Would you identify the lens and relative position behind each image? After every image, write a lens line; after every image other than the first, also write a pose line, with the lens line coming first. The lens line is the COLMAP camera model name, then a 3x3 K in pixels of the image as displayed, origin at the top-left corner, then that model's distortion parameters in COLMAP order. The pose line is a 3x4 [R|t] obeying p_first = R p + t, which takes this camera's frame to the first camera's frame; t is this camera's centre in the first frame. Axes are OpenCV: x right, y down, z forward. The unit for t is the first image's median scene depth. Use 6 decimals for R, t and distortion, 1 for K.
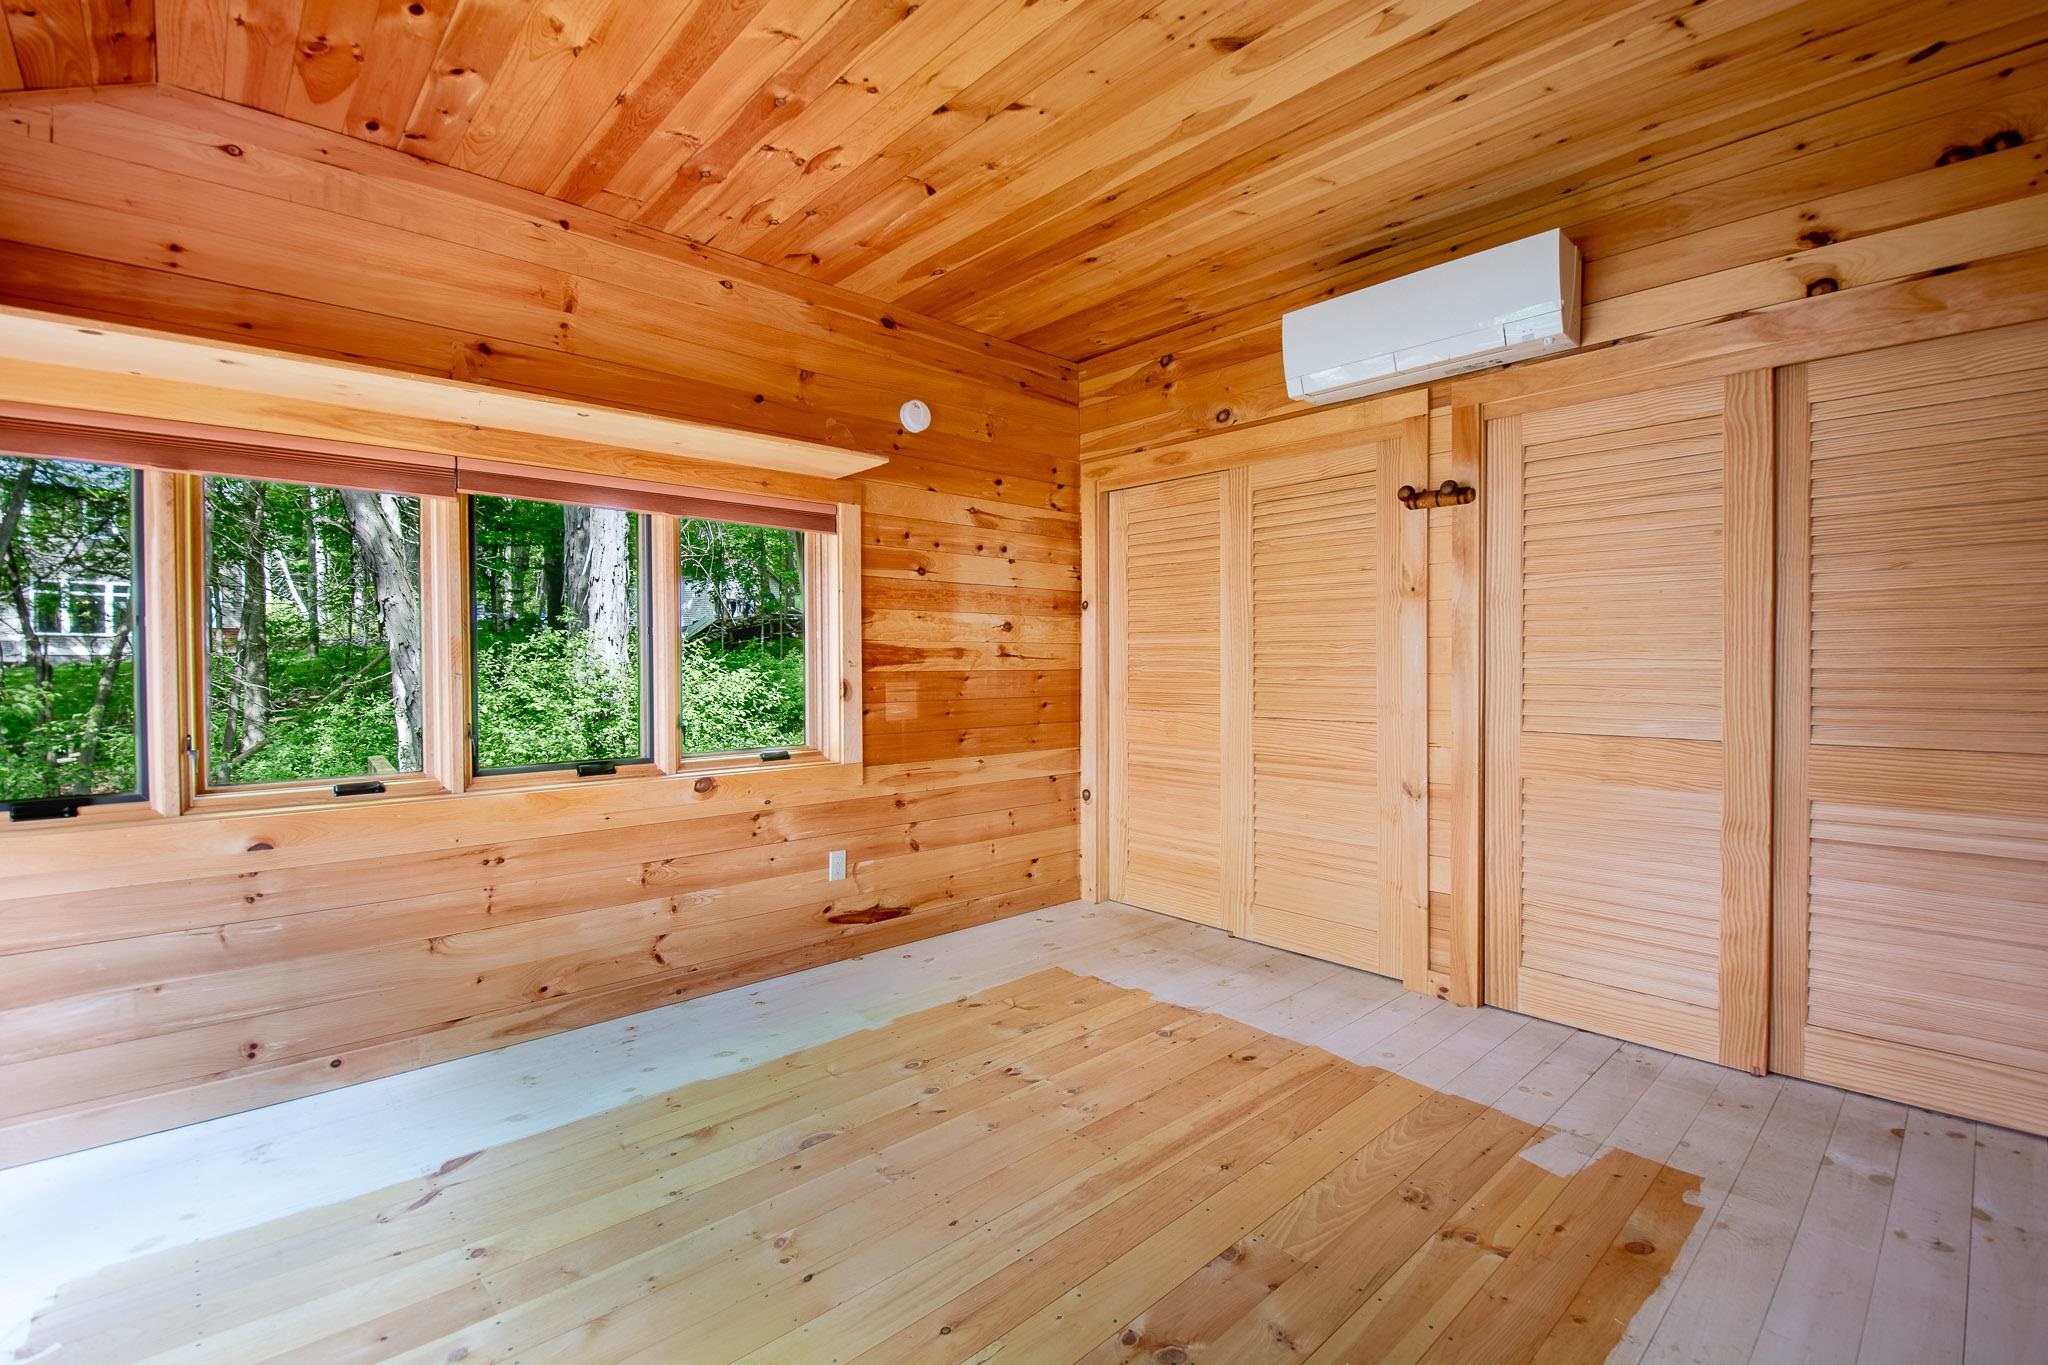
lens RADIAL K [[912.9, 0, 1024.2], [0, 912.9, 670.7], [0, 0, 1]] dist [0.003260, 0.000494]
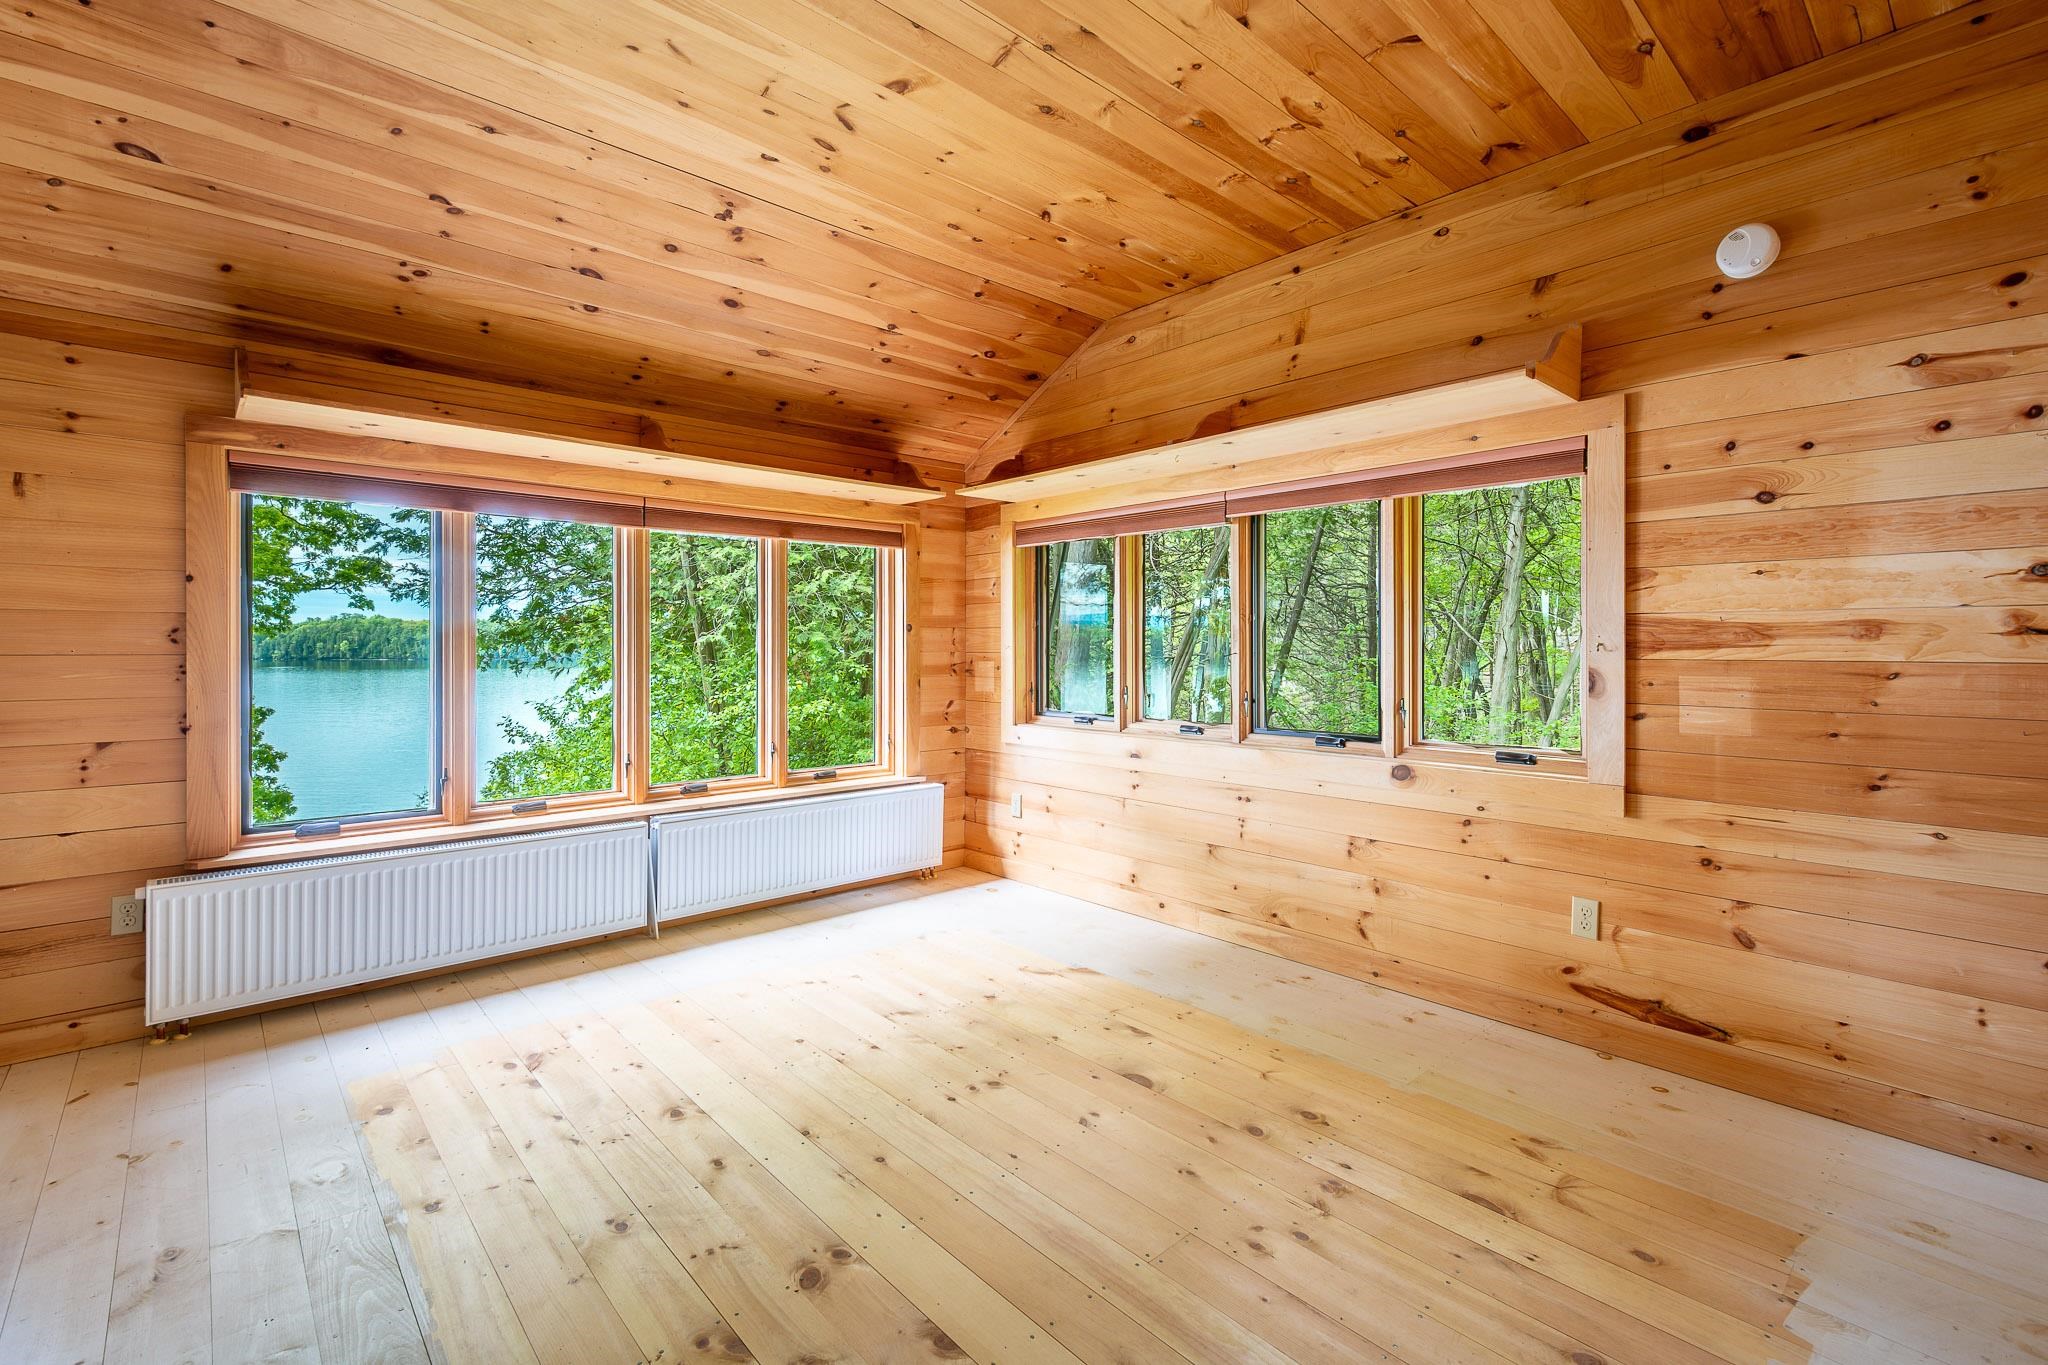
lens RADIAL K [[912.9, 0, 1024.2], [0, 912.9, 649.4], [0, 0, 1]] dist [0.003260, 0.000494]
pose [[-0.017651, 0.004811, -0.999833, 0.524637], [-0.011745, 0.999918, 0.005019, -0.003967], [0.999775, 0.011831, -0.017593, 0.528253]]
